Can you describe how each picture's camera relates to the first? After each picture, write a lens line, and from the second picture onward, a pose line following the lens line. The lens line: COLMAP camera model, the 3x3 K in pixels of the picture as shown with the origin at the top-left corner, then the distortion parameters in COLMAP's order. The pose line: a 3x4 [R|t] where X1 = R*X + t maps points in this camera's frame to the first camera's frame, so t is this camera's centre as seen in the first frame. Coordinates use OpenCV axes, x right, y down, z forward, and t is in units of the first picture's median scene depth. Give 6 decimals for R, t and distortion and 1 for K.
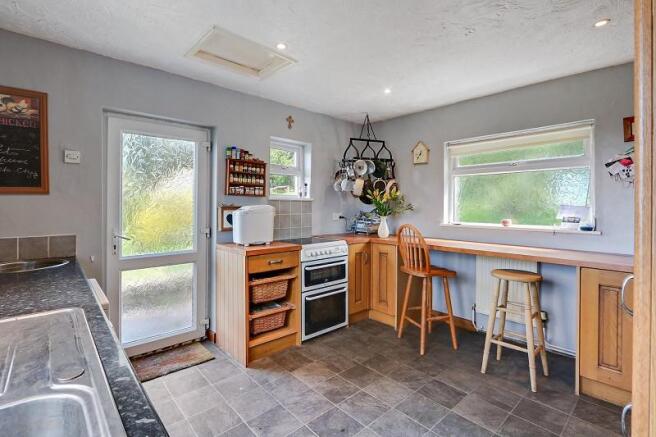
lens RADIAL K [[305.1, 0, 315.7], [0, 305.1, 207.0], [0, 0, 1]] dist [-0.004452, -0.000422]
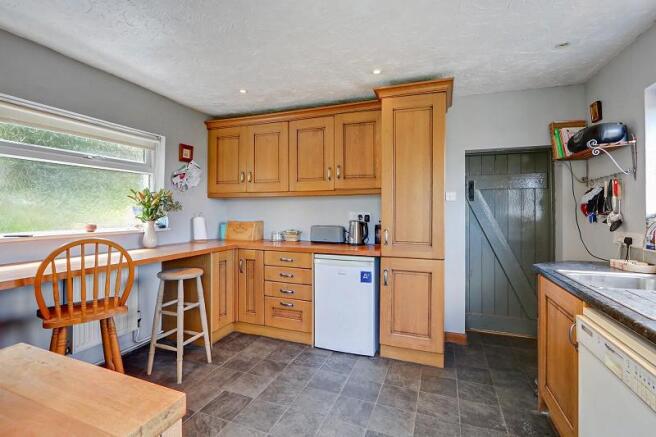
lens RADIAL K [[305.1, 0, 327.1], [0, 305.1, 213.1], [0, 0, 1]] dist [-0.004452, -0.000422]
pose [[-0.468291, -0.010897, 0.883507, -0.563449], [-0.001000, 0.999930, 0.011803, 0.003611], [-0.883574, 0.004644, -0.468269, 1.171169]]
